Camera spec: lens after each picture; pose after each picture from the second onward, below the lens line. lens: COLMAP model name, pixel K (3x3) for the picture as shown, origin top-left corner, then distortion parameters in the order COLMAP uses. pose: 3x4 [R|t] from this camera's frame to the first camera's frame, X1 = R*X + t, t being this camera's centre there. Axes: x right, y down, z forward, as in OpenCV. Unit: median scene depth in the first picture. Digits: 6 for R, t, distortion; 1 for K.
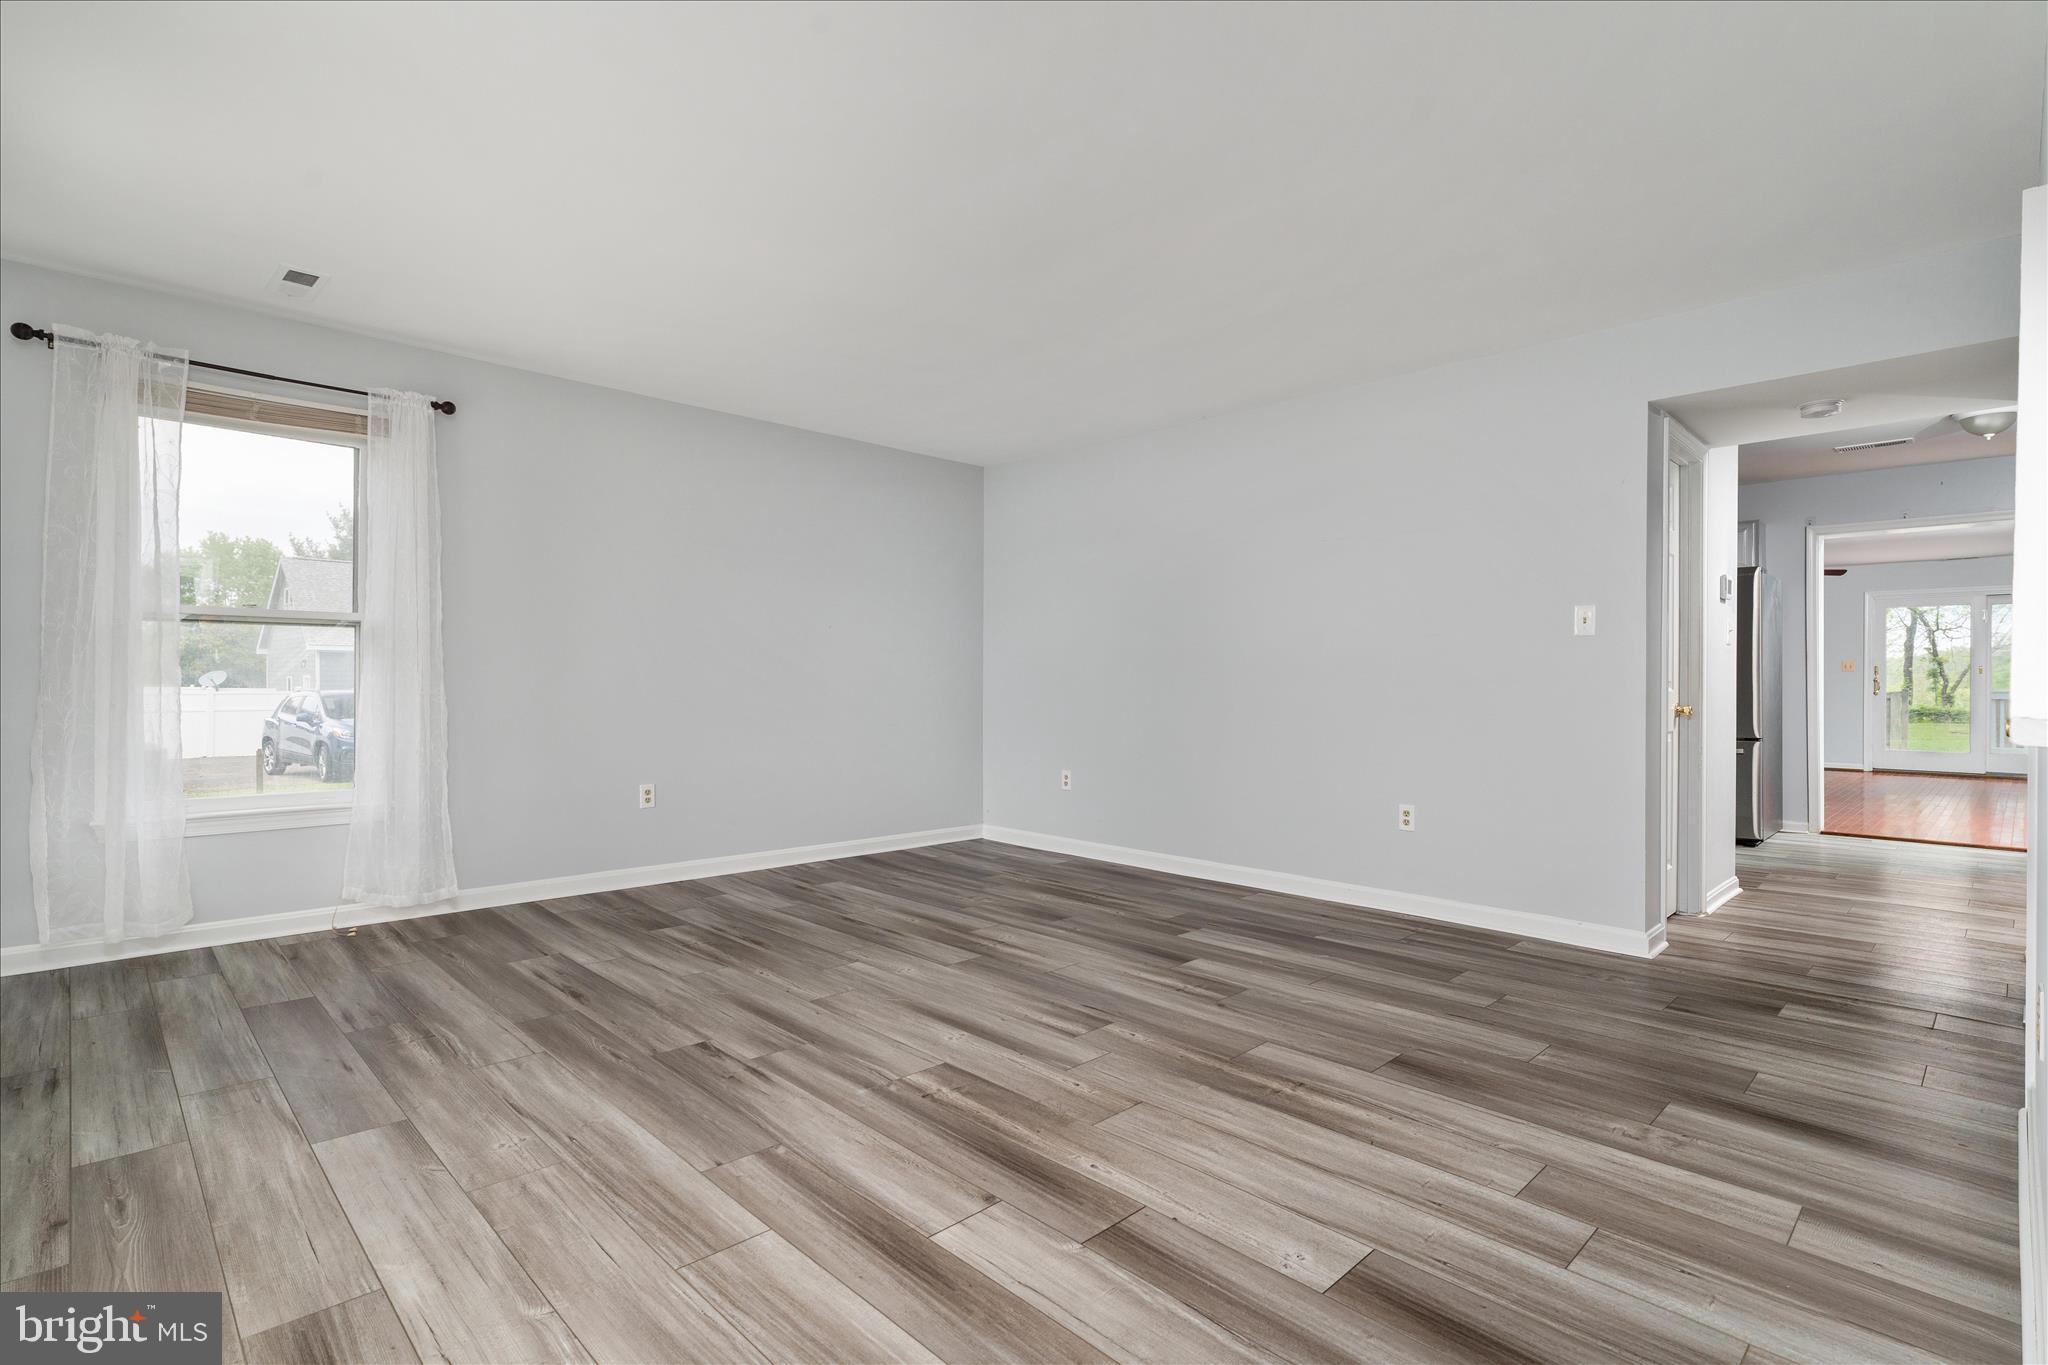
lens RADIAL K [[1002.2, 0, 1024.0], [0, 1002.2, 682.5], [0, 0, 1]] dist [-0.006477, 0.000322]
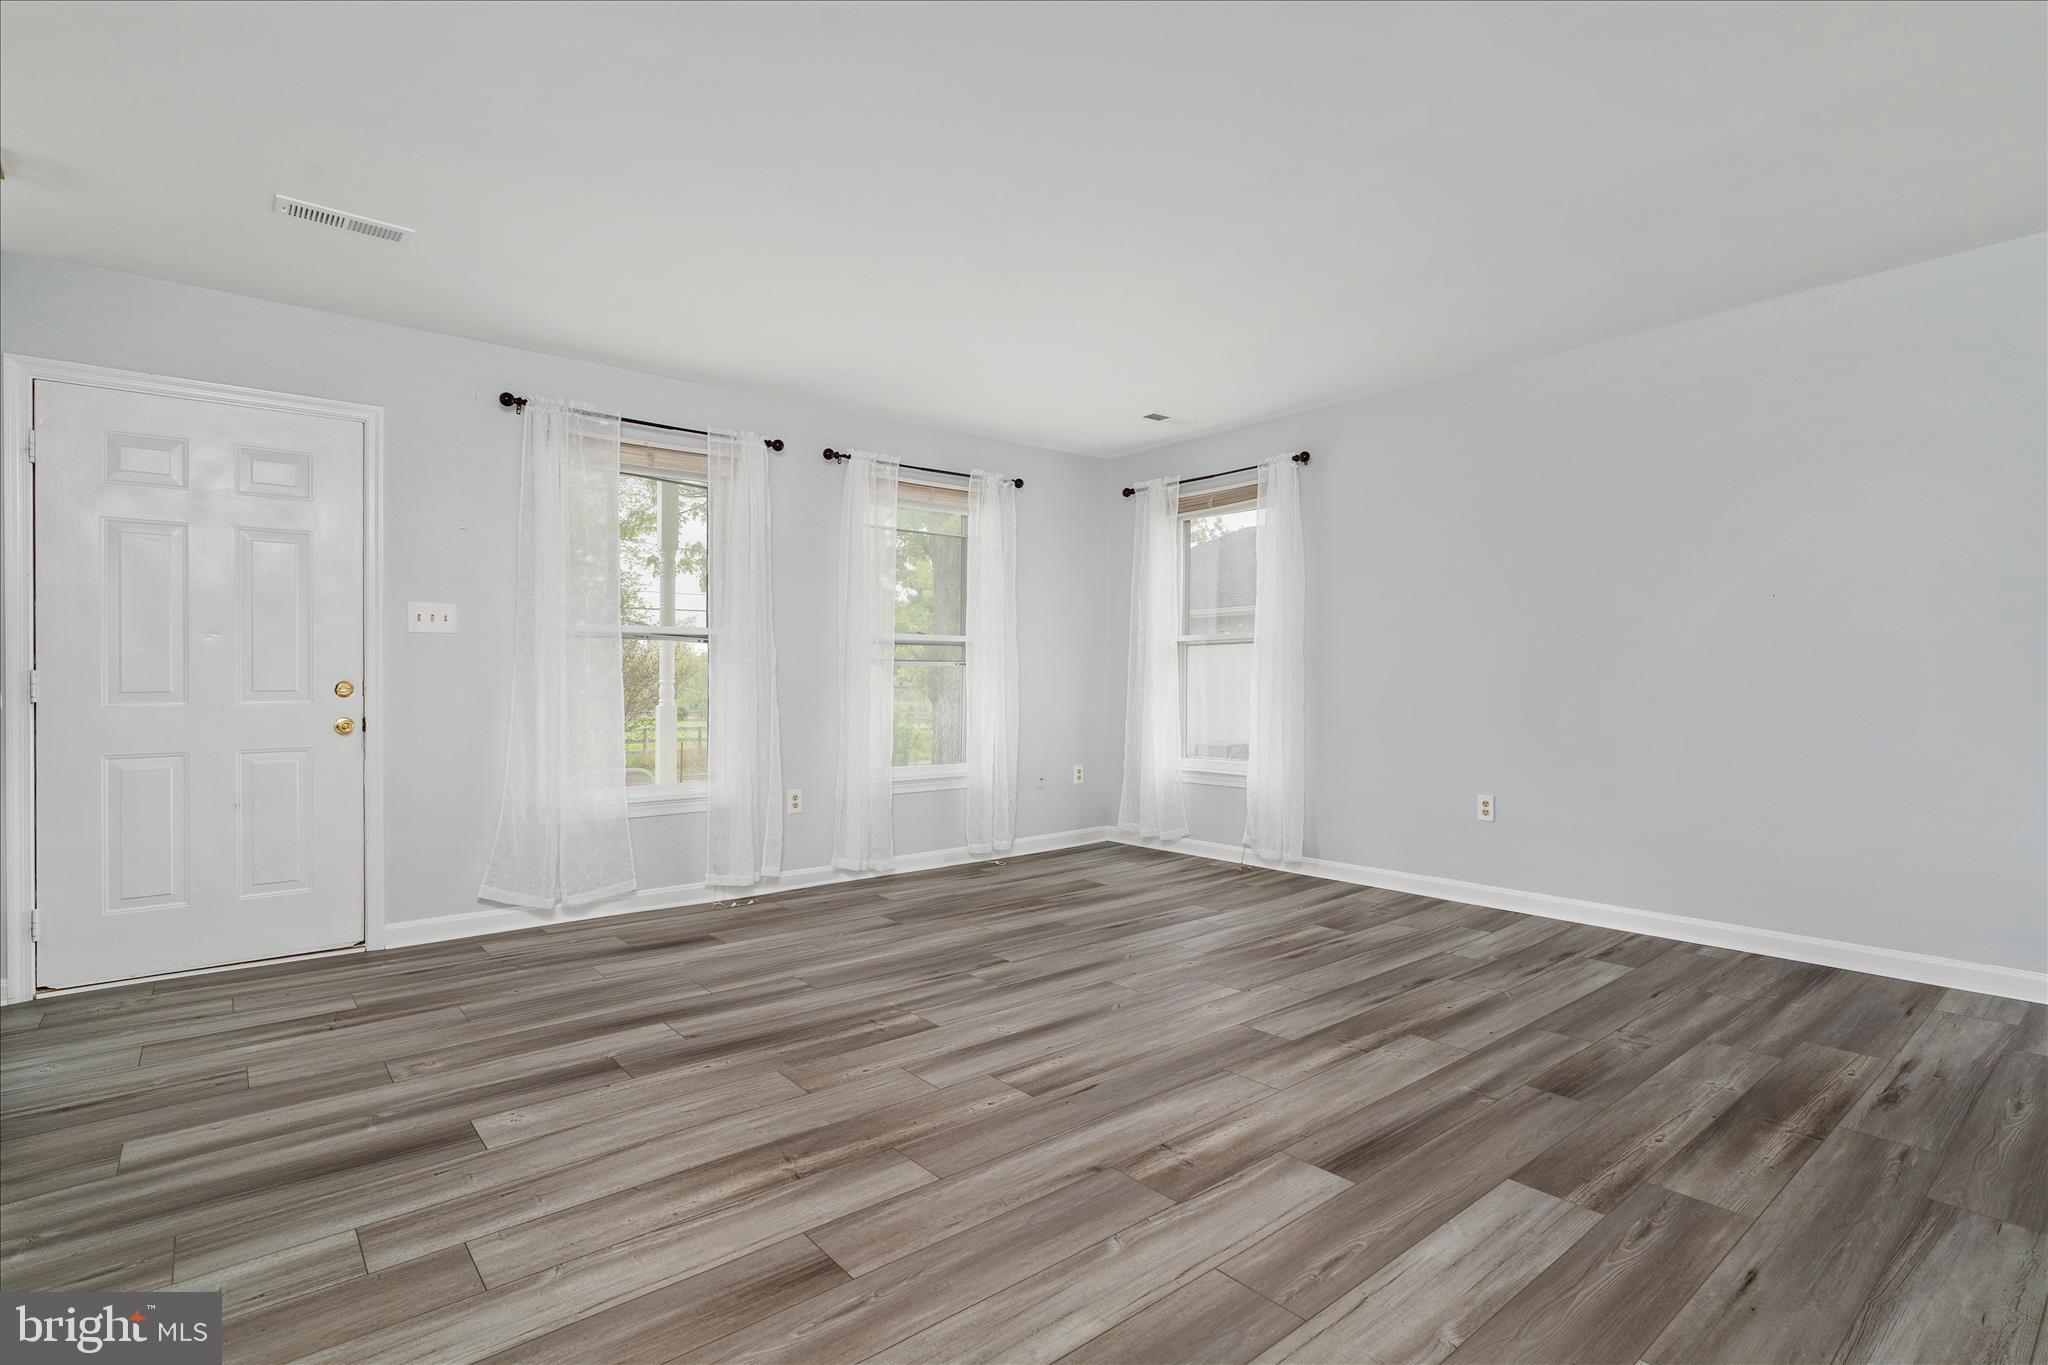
lens RADIAL K [[966.2, 0, 994.9], [0, 966.2, 682.6], [0, 0, 1]] dist [-0.001953, -0.000444]
pose [[-0.100012, -0.003926, -0.994979, 0.995616], [0.005492, 0.999975, -0.004497, 0.002005], [0.994971, -0.005914, -0.099988, 1.180076]]
